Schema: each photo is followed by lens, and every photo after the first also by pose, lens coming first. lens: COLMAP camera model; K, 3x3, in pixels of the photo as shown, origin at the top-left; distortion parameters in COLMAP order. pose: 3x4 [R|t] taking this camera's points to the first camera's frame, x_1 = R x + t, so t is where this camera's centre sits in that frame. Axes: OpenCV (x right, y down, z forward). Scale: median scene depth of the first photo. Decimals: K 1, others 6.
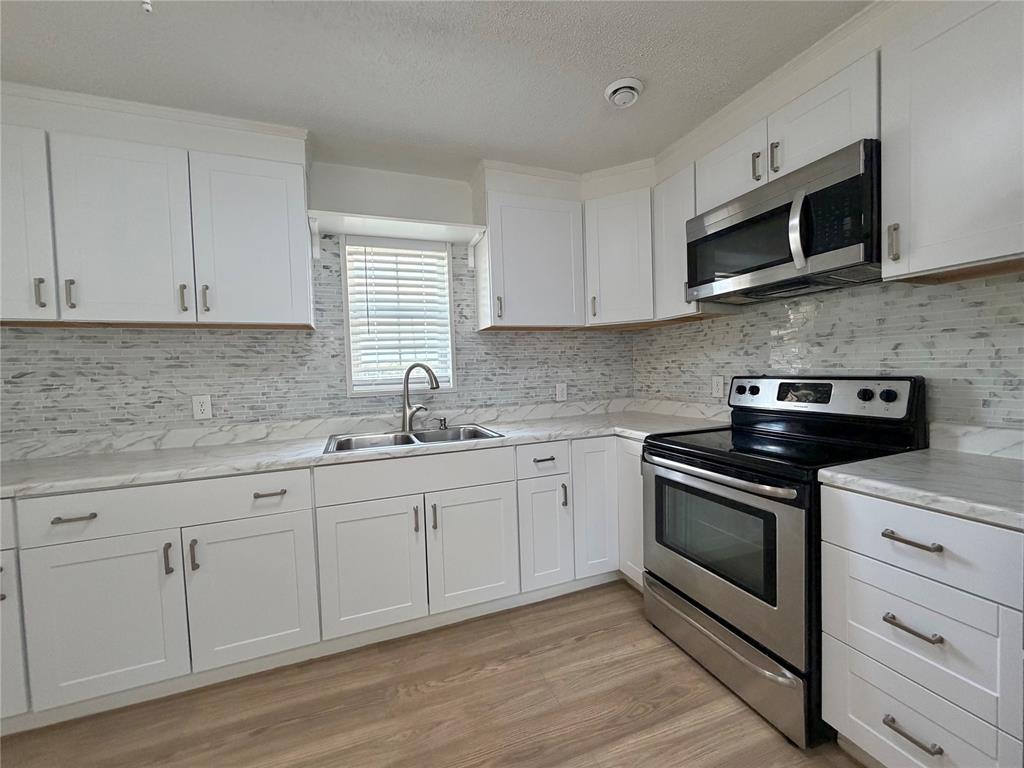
lens RADIAL K [[407.2, 0, 509.5], [0, 407.2, 382.0], [0, 0, 1]] dist [0.000221, -0.000020]
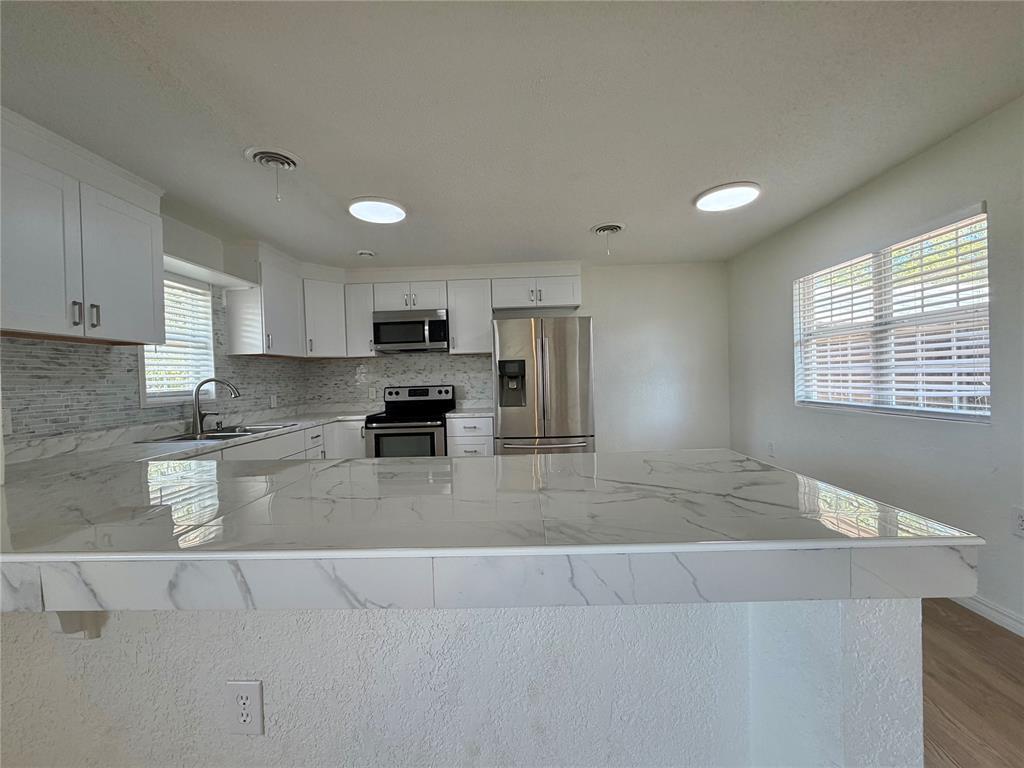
lens RADIAL K [[407.2, 0, 509.5], [0, 407.2, 382.0], [0, 0, 1]] dist [0.000221, -0.000020]
pose [[0.386881, 0.009378, 0.922082, -1.125649], [0.047356, 0.998427, -0.030023, 0.051670], [-0.920913, 0.055281, 0.385828, -0.388072]]
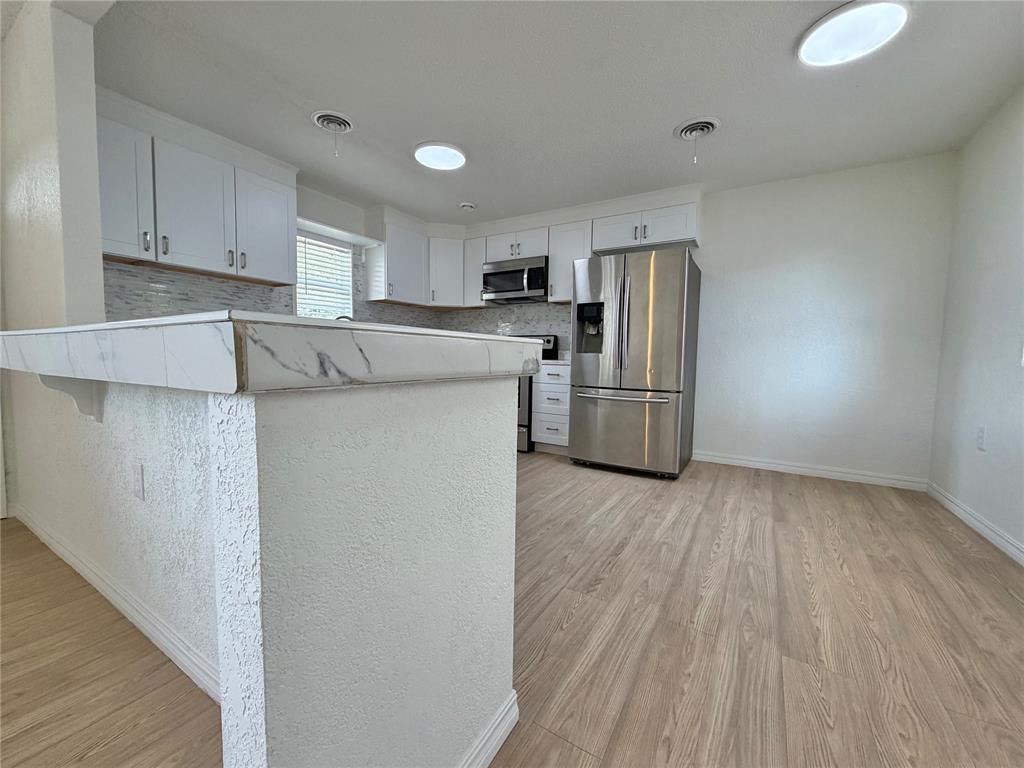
lens RADIAL K [[407.2, 0, 509.5], [0, 407.2, 382.0], [0, 0, 1]] dist [0.000221, -0.000020]
pose [[0.786446, 0.001651, 0.617657, -0.773695], [-0.019988, 0.999541, 0.022779, 0.186065], [-0.617336, -0.030260, 0.786118, -0.801174]]
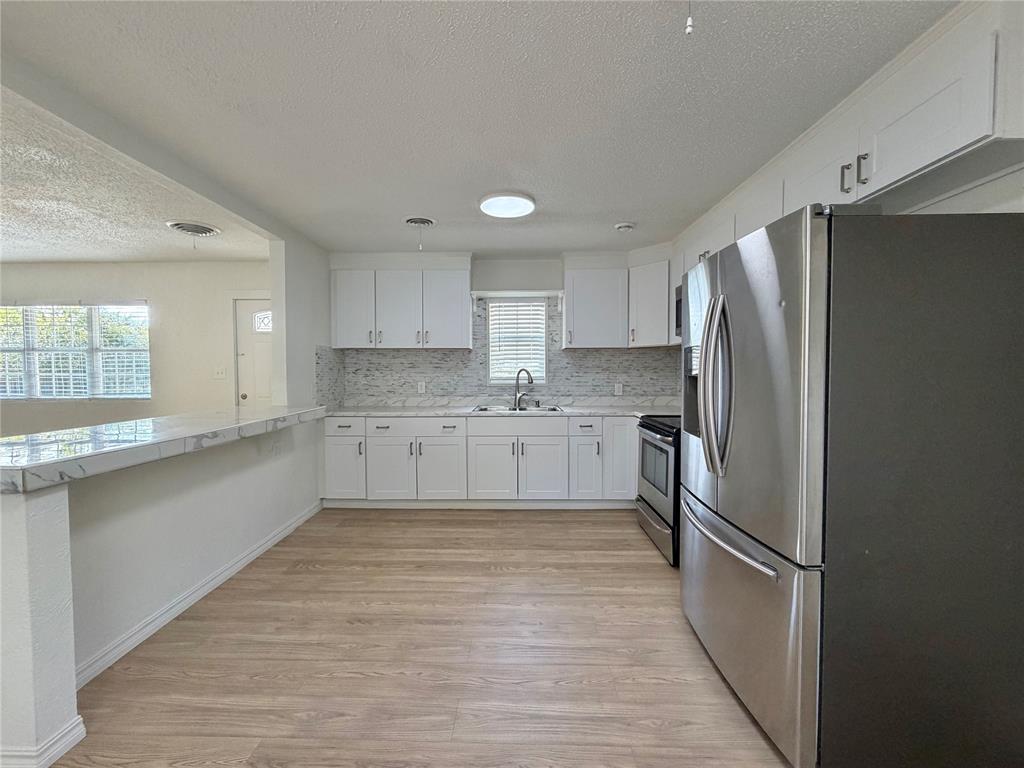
lens RADIAL K [[407.2, 0, 509.5], [0, 407.2, 382.0], [0, 0, 1]] dist [0.000221, -0.000020]
pose [[0.927766, 0.040698, -0.370936, 0.410662], [-0.038652, 0.999169, 0.012952, -0.008926], [0.371155, 0.002321, 0.928568, -0.729202]]
